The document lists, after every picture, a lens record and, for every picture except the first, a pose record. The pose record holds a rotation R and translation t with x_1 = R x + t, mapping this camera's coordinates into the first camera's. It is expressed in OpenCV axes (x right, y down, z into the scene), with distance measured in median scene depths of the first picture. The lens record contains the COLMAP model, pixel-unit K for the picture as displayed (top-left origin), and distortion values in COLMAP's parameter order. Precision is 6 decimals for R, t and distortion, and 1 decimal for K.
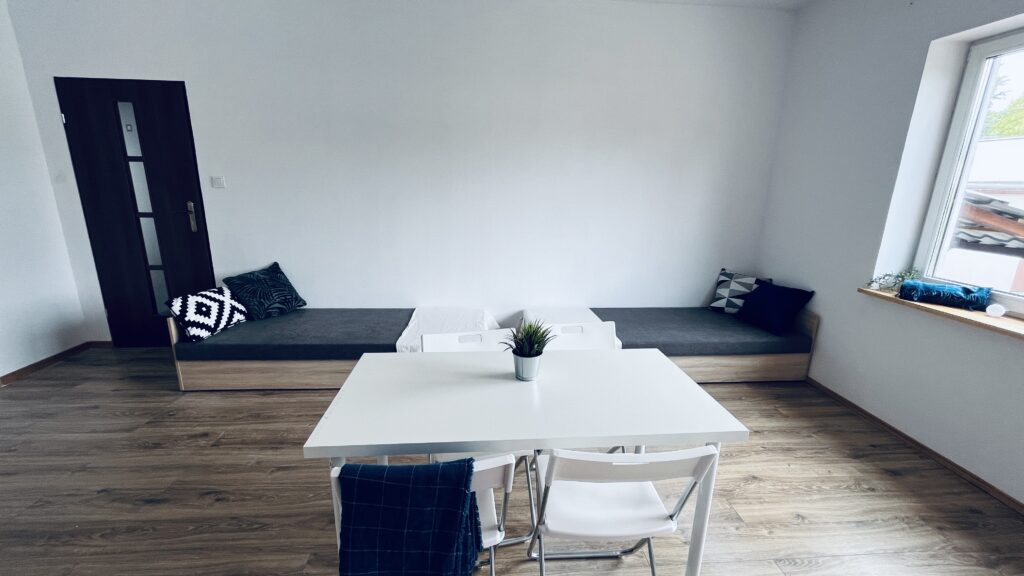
lens RADIAL K [[412.2, 0, 512.0], [0, 412.2, 288.0], [0, 0, 1]] dist [-0.002617, -0.000396]
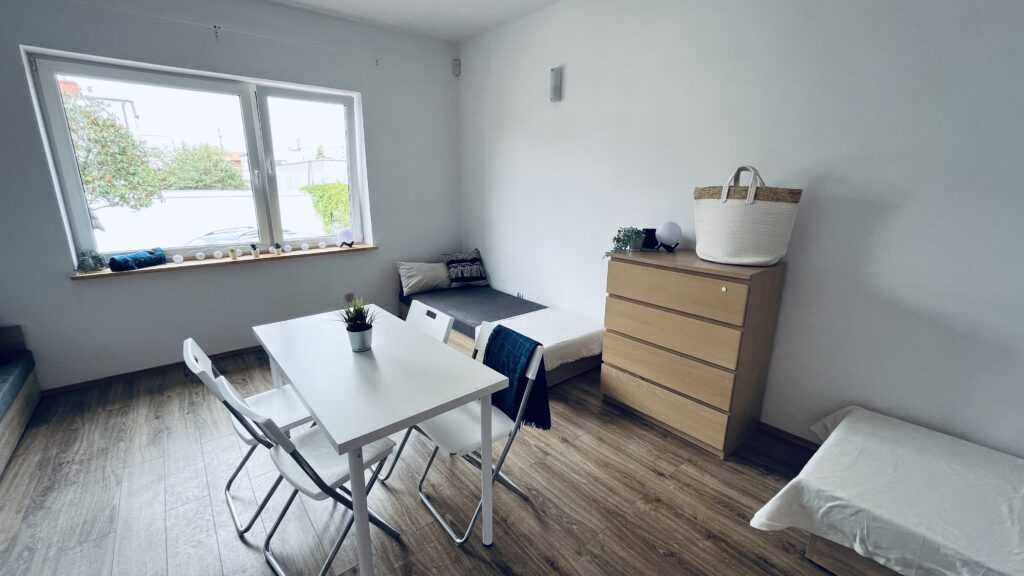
lens RADIAL K [[412.2, 0, 512.0], [0, 412.2, 288.0], [0, 0, 1]] dist [-0.002617, -0.000396]
pose [[-0.582336, -0.229662, 0.779834, -0.554786], [0.180699, 0.898702, 0.399604, -0.167115], [-0.792611, 0.373619, -0.481847, 0.551658]]
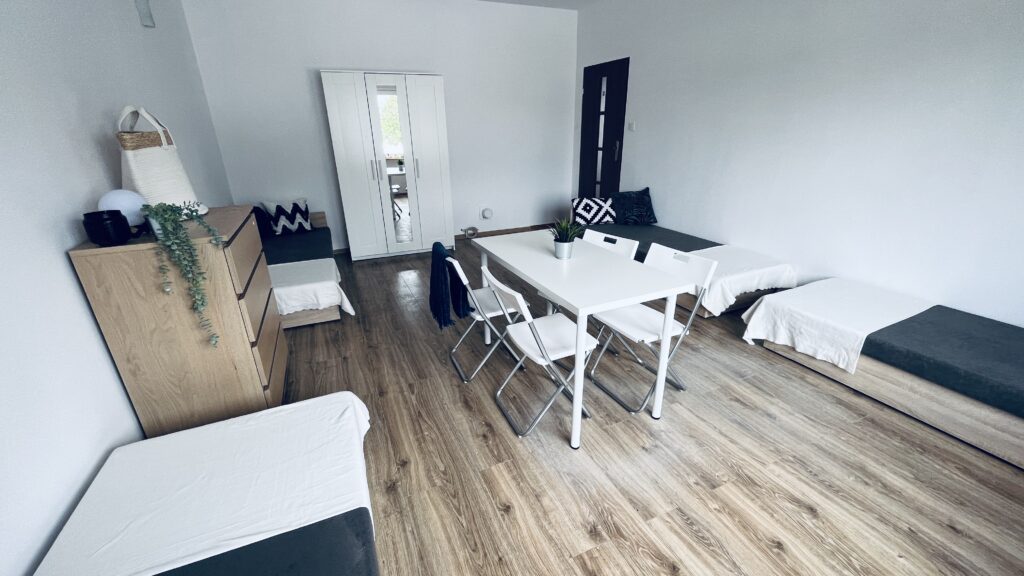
lens RADIAL K [[412.2, 0, 512.0], [0, 412.2, 288.0], [0, 0, 1]] dist [-0.002617, -0.000396]
pose [[0.345199, 0.318810, -0.882722, 0.661759], [-0.201197, 0.943809, 0.262193, -0.016691], [0.916710, 0.087092, 0.389945, 0.099137]]
